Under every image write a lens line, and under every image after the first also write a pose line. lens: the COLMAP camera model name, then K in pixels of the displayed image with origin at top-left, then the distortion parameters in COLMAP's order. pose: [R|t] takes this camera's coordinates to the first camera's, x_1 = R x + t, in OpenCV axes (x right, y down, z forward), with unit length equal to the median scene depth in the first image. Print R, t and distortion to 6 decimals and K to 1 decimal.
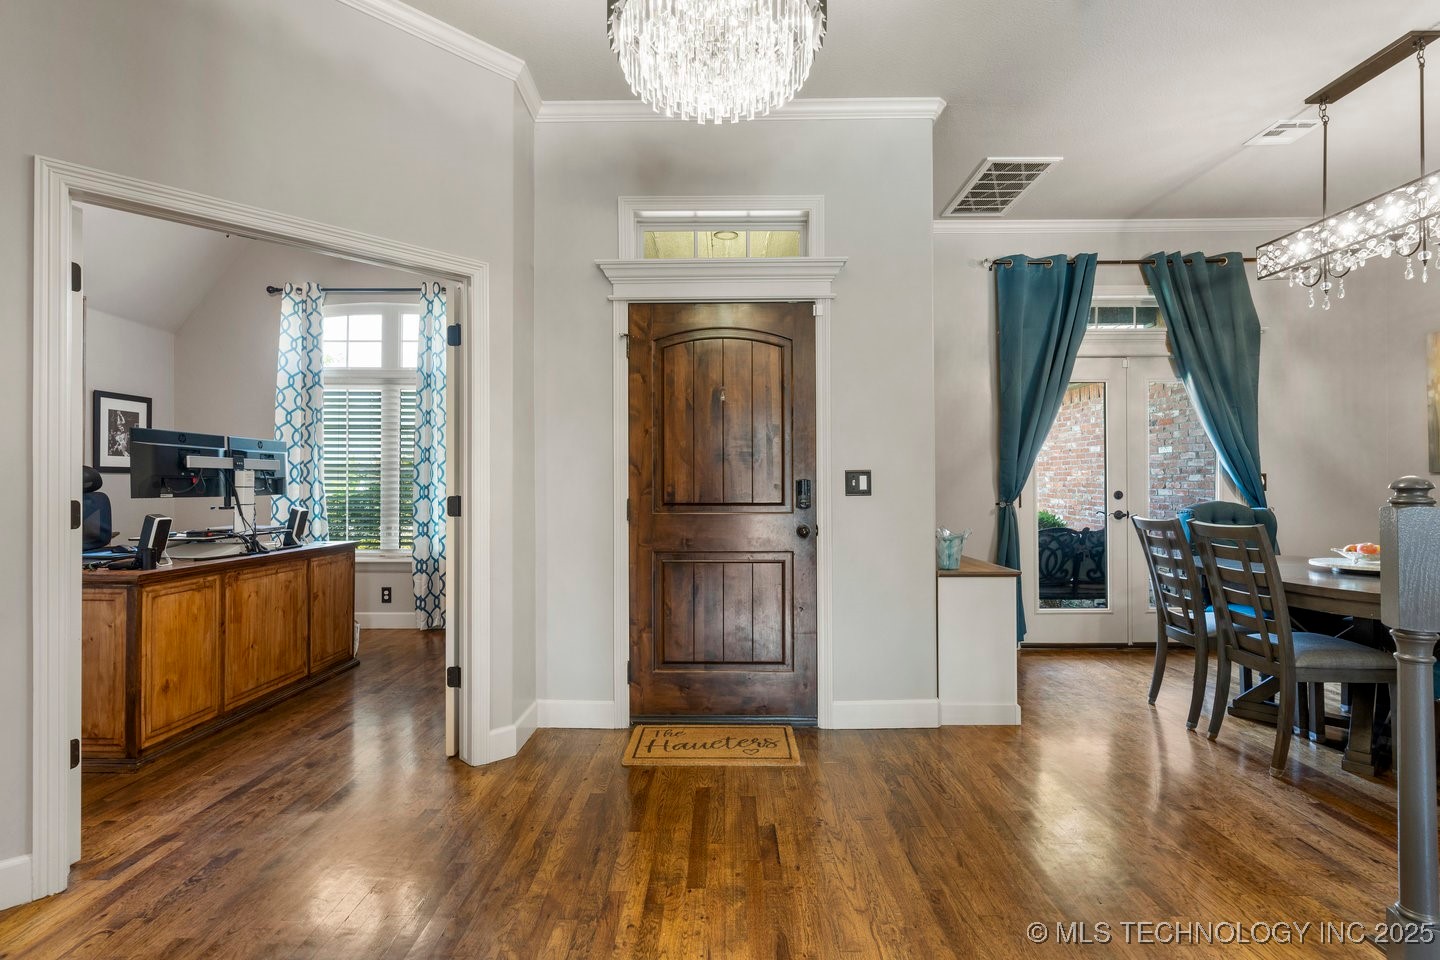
lens RADIAL K [[685.3, 0, 718.8], [0, 685.3, 482.3], [0, 0, 1]] dist [-0.000261, -0.000024]
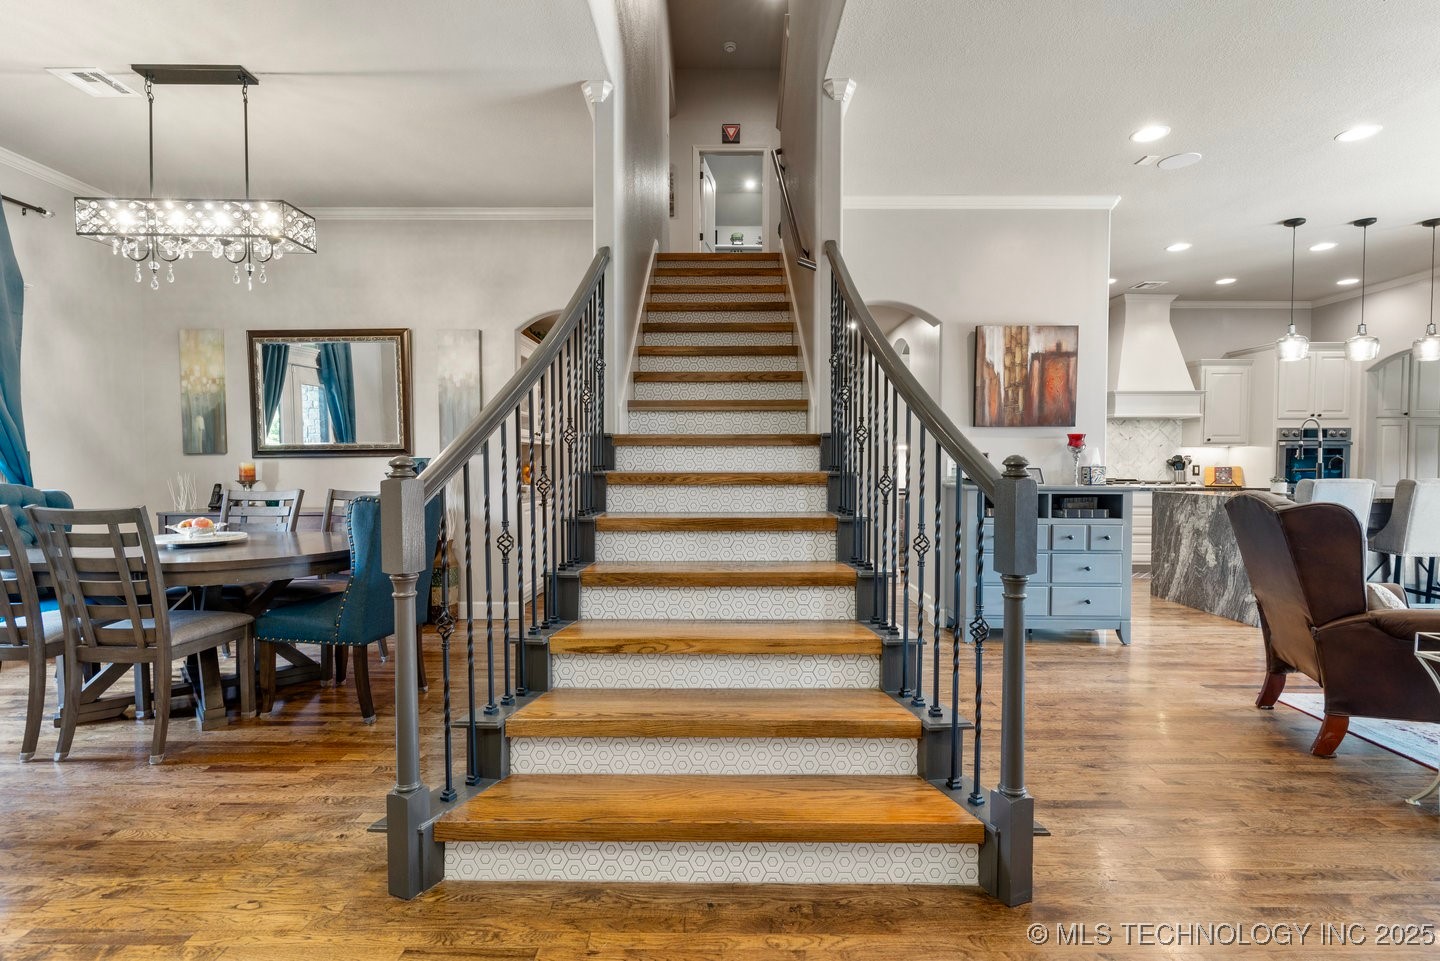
lens RADIAL K [[685.3, 0, 718.8], [0, 685.3, 482.8], [0, 0, 1]] dist [-0.000261, -0.000024]
pose [[-0.001369, -0.024696, 0.999694, -0.123718], [-0.003948, 0.999687, 0.024691, 0.003648], [-0.999991, -0.003913, -0.001466, 0.170704]]
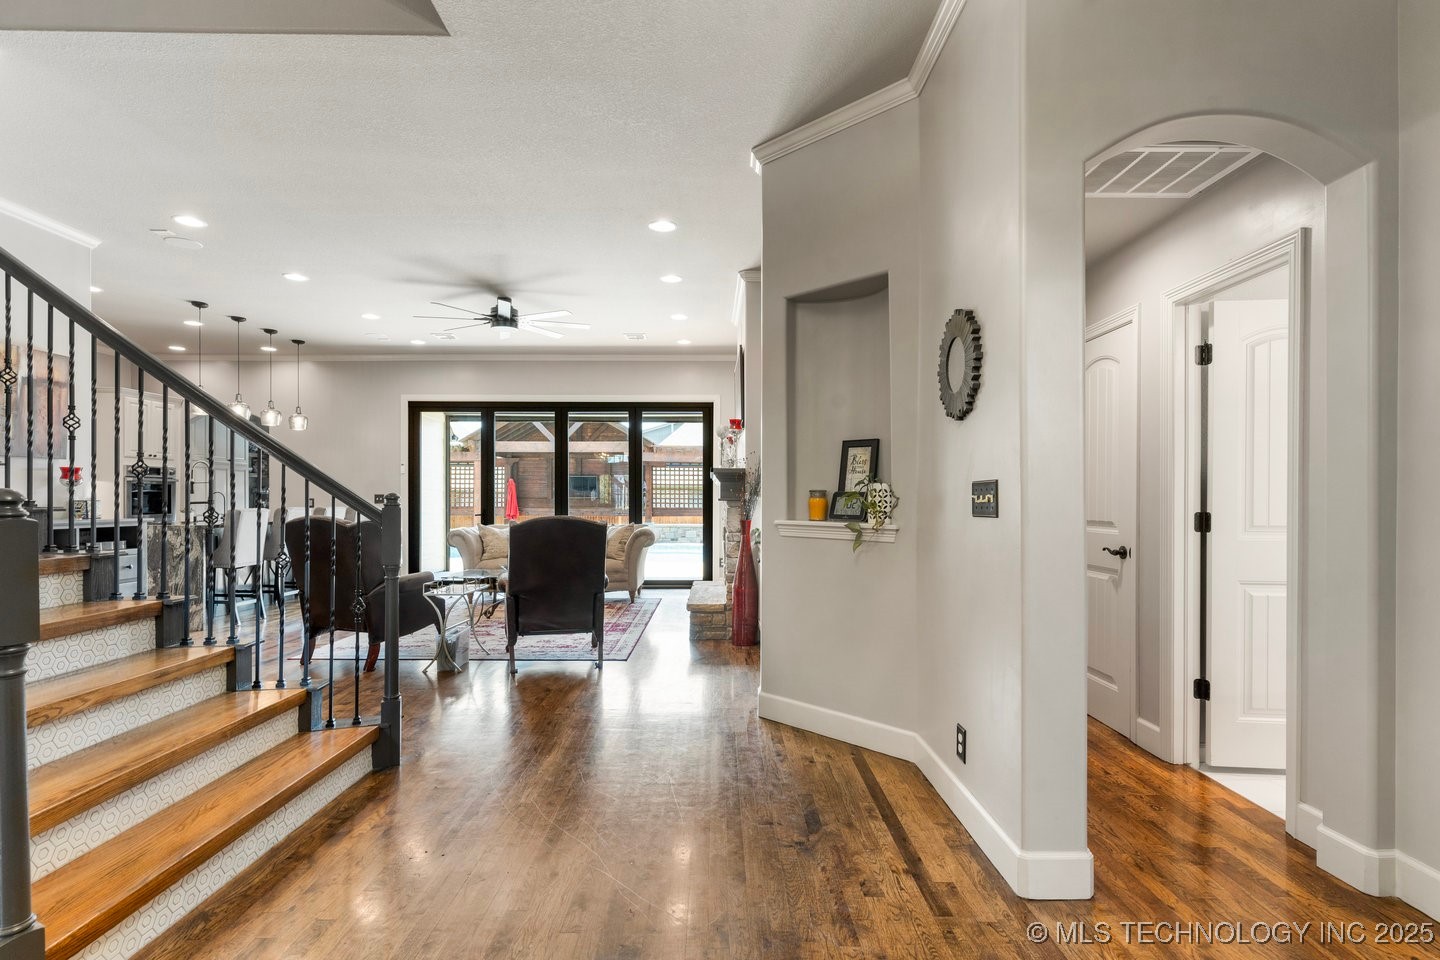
lens RADIAL K [[690.5, 0, 718.1], [0, 690.5, 498.1], [0, 0, 1]] dist [-0.001879, -0.000429]
pose [[-0.999908, -0.000389, -0.013559, 0.002022], [-0.000328, 0.999990, -0.004512, 0.003810], [0.013561, -0.004508, -0.999898, 0.857364]]
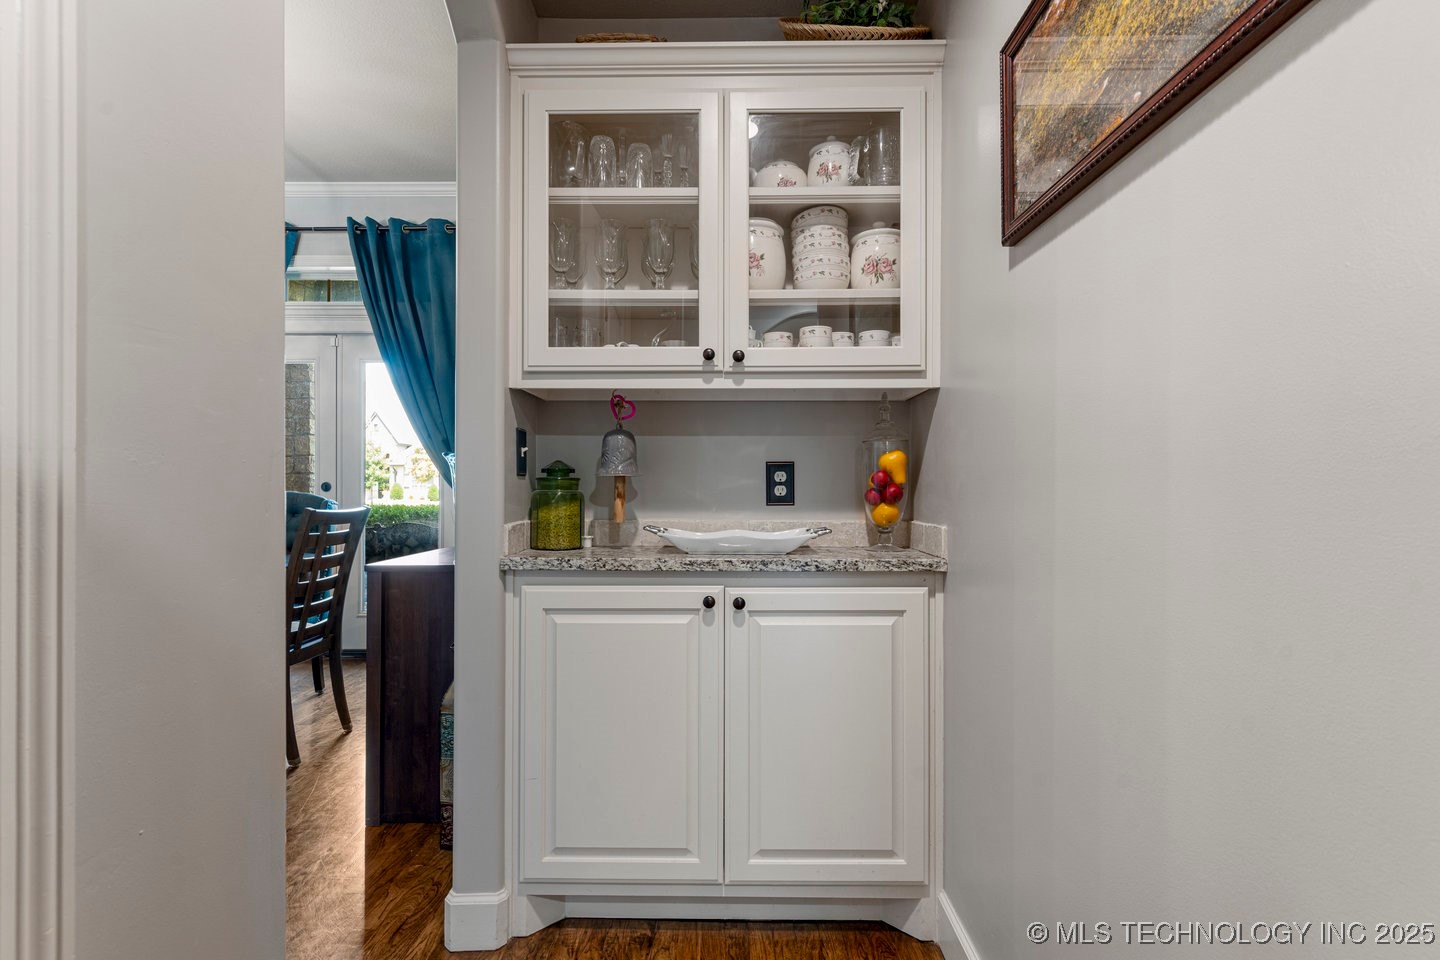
lens RADIAL K [[685.3, 0, 718.8], [0, 685.3, 482.3], [0, 0, 1]] dist [-0.000261, -0.000024]
pose [[0.999991, 0.003381, -0.002417, 1.612500], [-0.003364, 0.999969, 0.007137, 0.005821], [0.002441, -0.007129, 0.999972, 0.139658]]
